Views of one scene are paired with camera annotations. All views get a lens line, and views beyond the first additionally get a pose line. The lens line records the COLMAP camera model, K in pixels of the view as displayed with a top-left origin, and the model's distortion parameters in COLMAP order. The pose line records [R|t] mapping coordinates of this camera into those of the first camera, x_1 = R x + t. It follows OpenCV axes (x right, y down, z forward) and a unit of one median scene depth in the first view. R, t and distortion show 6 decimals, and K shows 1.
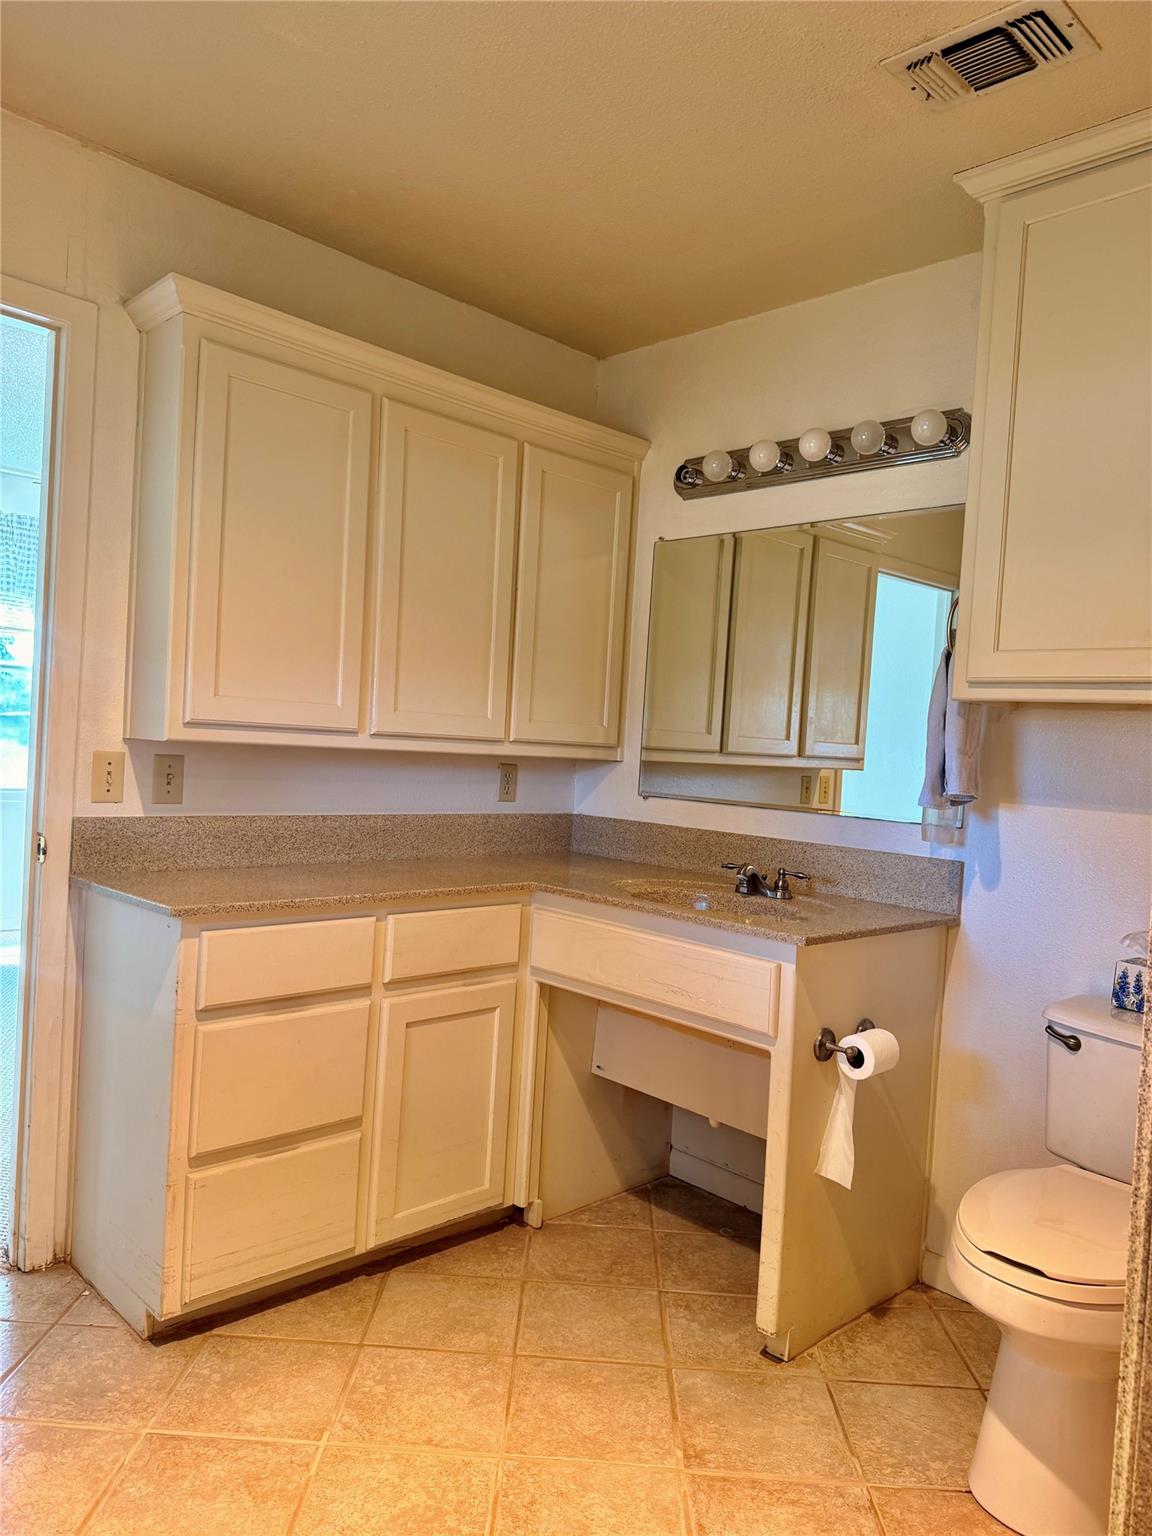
lens RADIAL K [[1088.8, 0, 575.6], [0, 1088.8, 769.0], [0, 0, 1]] dist [-0.002402, -0.001367]
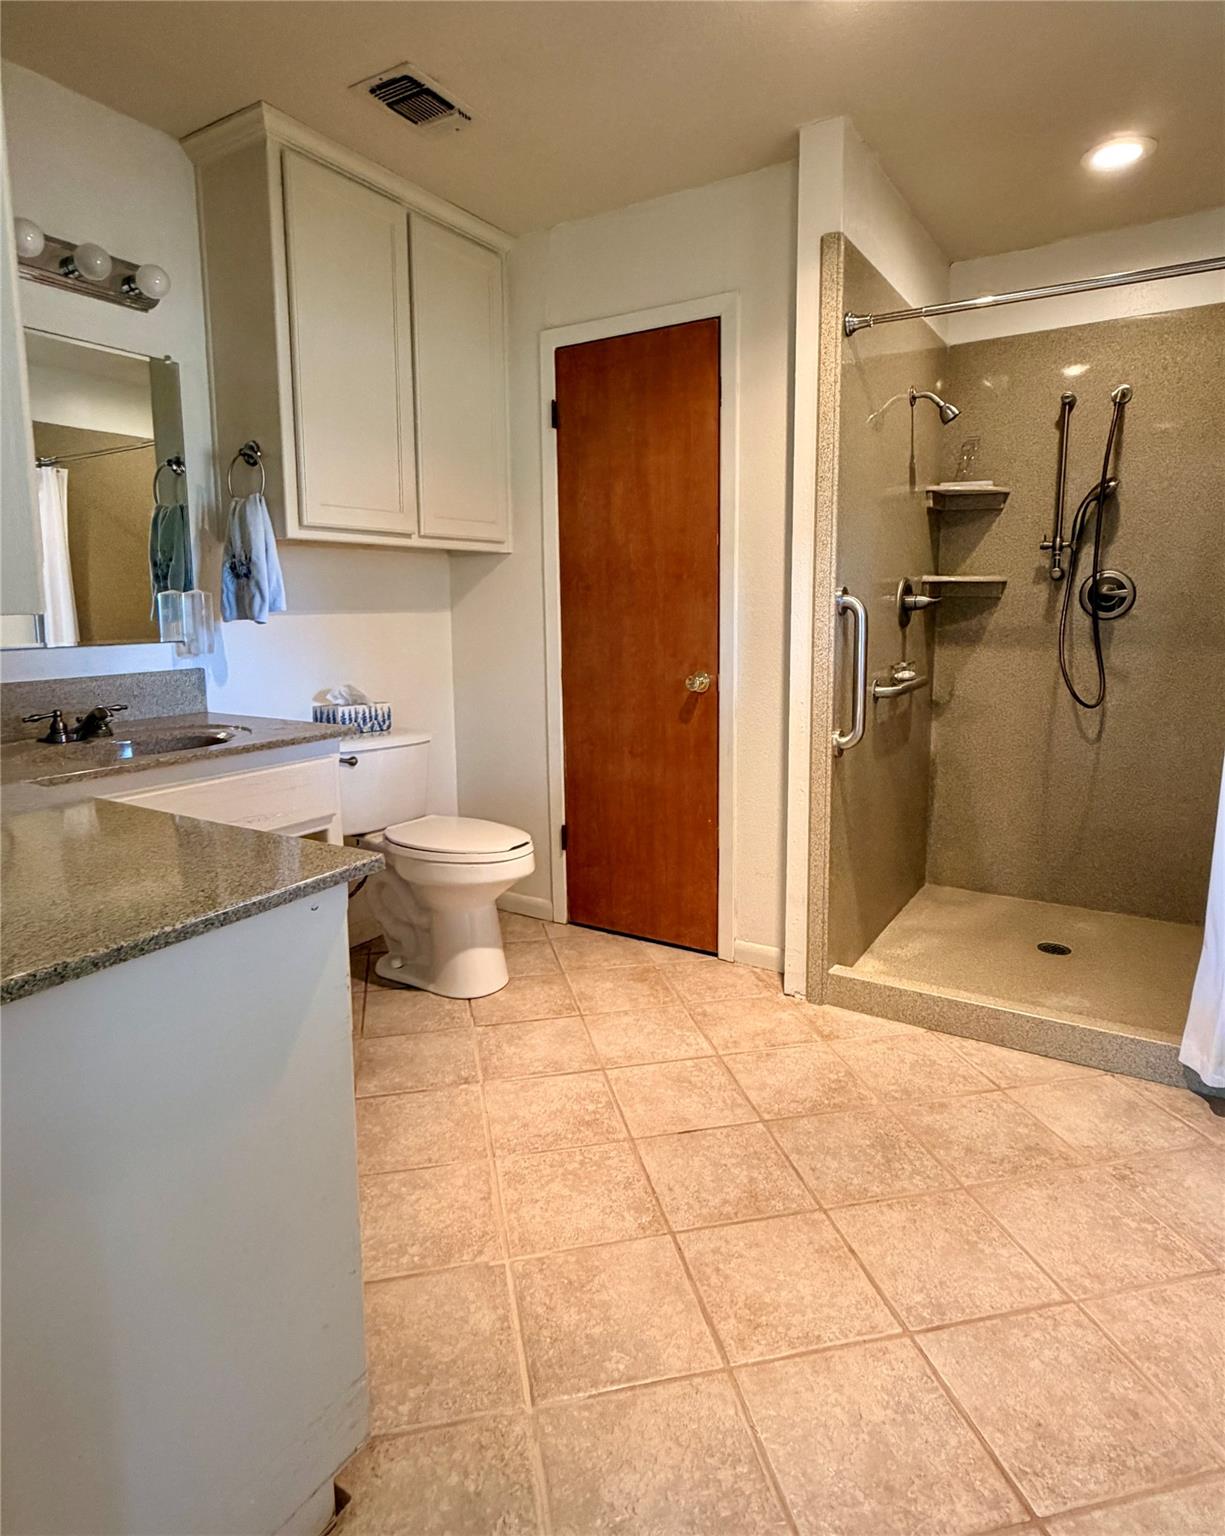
lens RADIAL K [[914.8, 0, 581.2], [0, 914.8, 711.4], [0, 0, 1]] dist [-0.001800, 0.000179]
pose [[-0.218113, -0.176355, 0.959857, -0.927538], [0.017234, 0.982688, 0.184466, -0.062745], [-0.975771, 0.056777, -0.211298, 1.000602]]
